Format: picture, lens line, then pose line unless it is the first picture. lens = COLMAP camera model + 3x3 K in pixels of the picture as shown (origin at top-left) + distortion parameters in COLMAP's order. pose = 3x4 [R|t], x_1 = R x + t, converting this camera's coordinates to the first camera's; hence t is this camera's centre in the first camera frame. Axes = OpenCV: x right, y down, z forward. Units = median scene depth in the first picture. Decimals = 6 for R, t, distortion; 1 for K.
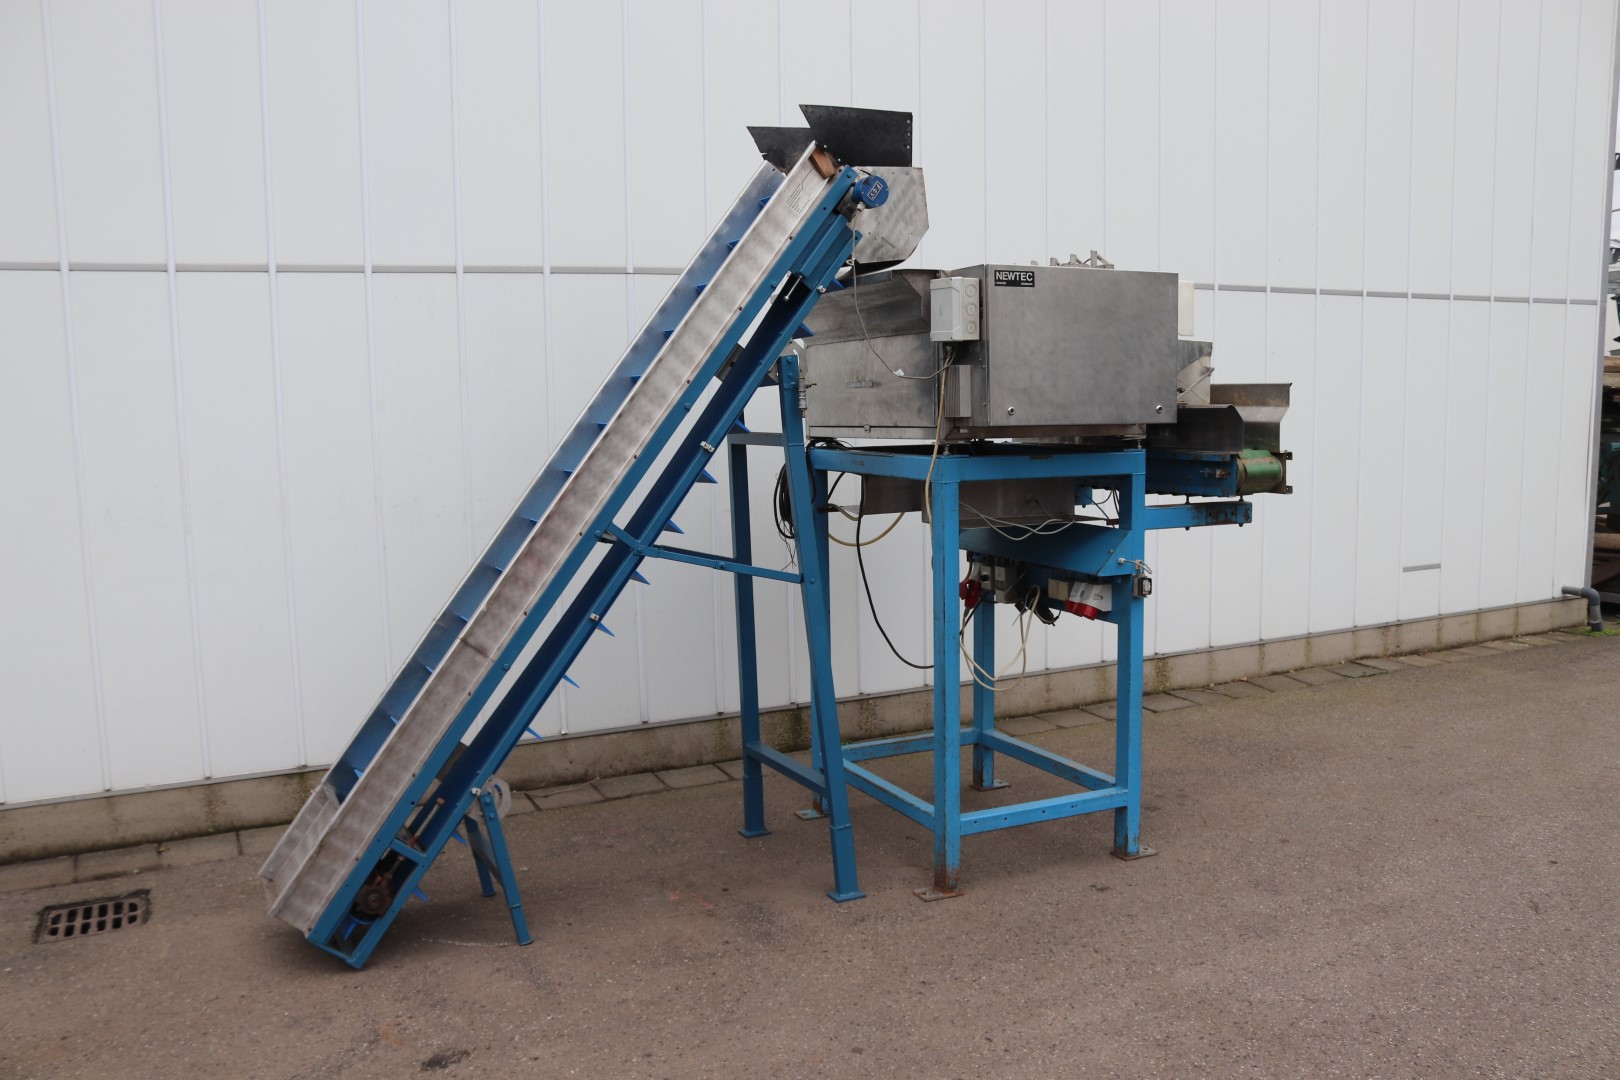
lens RADIAL K [[1369.9, 0, 811.3], [0, 1369.9, 544.6], [0, 0, 1]] dist [-0.105062, 0.023248]
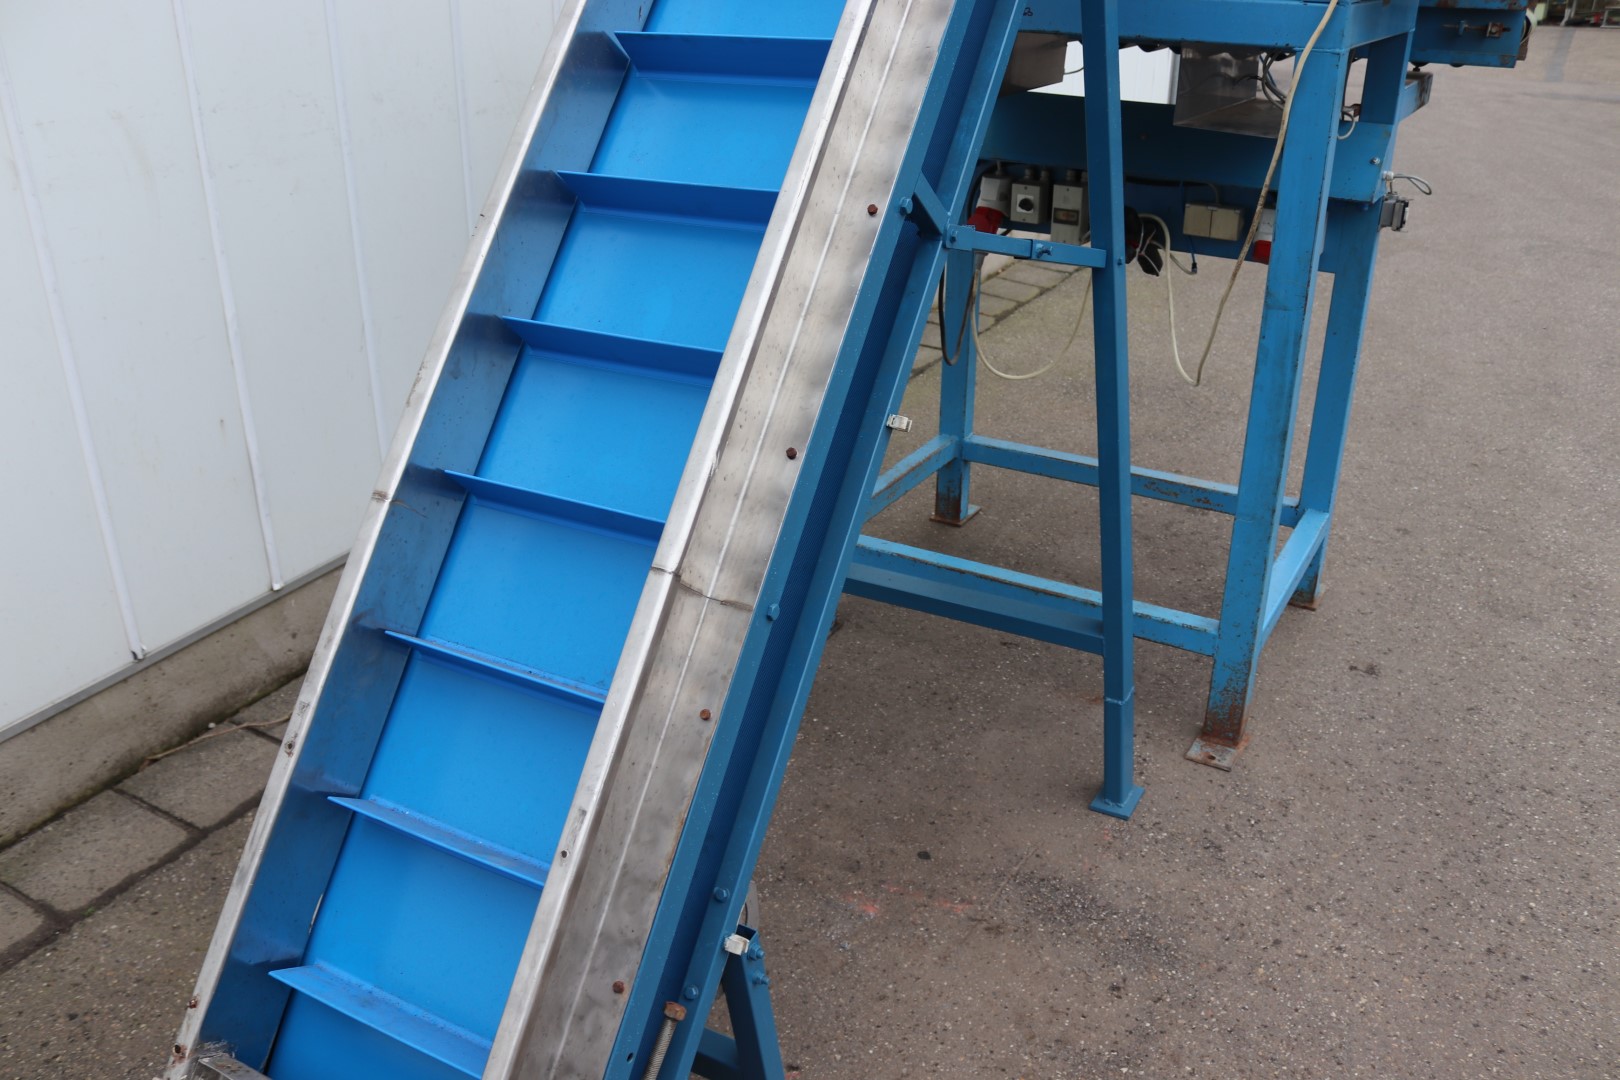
lens RADIAL K [[1369.9, 0, 803.9], [0, 1369.9, 541.6], [0, 0, 1]] dist [-0.105062, 0.023248]
pose [[0.819485, -0.219890, 0.529237, -0.322791], [0.045515, 0.945518, 0.322373, -0.035325], [-0.571290, -0.240092, 0.784846, 0.568519]]
